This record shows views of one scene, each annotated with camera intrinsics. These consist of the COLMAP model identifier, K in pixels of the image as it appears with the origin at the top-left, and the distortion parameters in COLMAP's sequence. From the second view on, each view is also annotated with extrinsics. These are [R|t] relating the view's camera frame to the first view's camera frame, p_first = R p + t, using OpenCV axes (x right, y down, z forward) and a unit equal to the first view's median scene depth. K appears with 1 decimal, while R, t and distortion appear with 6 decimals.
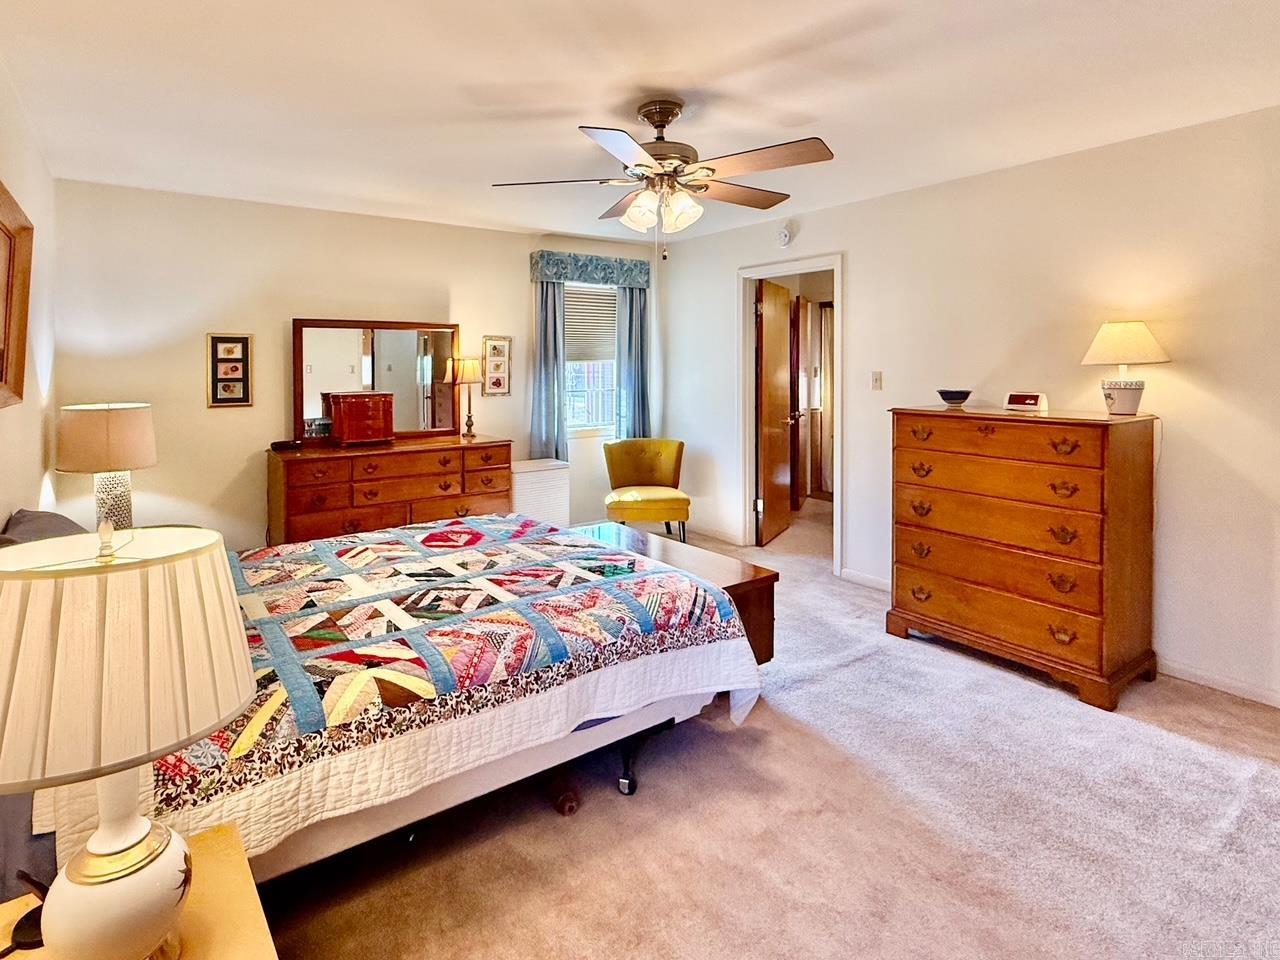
lens RADIAL K [[613.1, 0, 619.7], [0, 613.1, 444.0], [0, 0, 1]] dist [-0.000814, -0.000901]
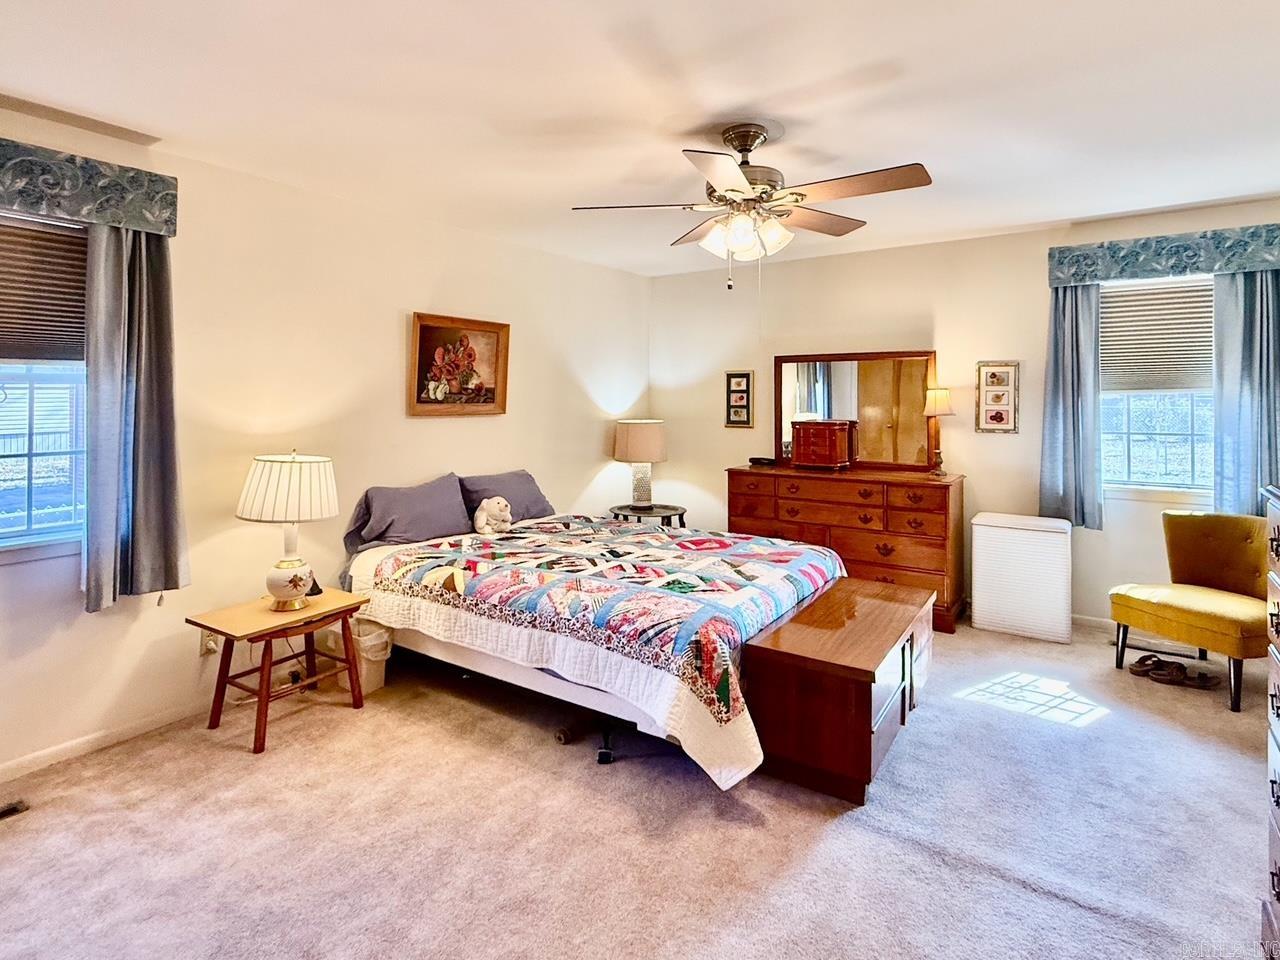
lens RADIAL K [[657.1, 0, 640.0], [0, 657.1, 480.0], [0, 0, 1]] dist [-0.000712, 0.000998]
pose [[0.404911, 0.119483, -0.906516, 0.554440], [-0.118093, 0.989955, 0.077733, -0.034798], [0.906698, 0.075578, 0.414954, 0.250992]]
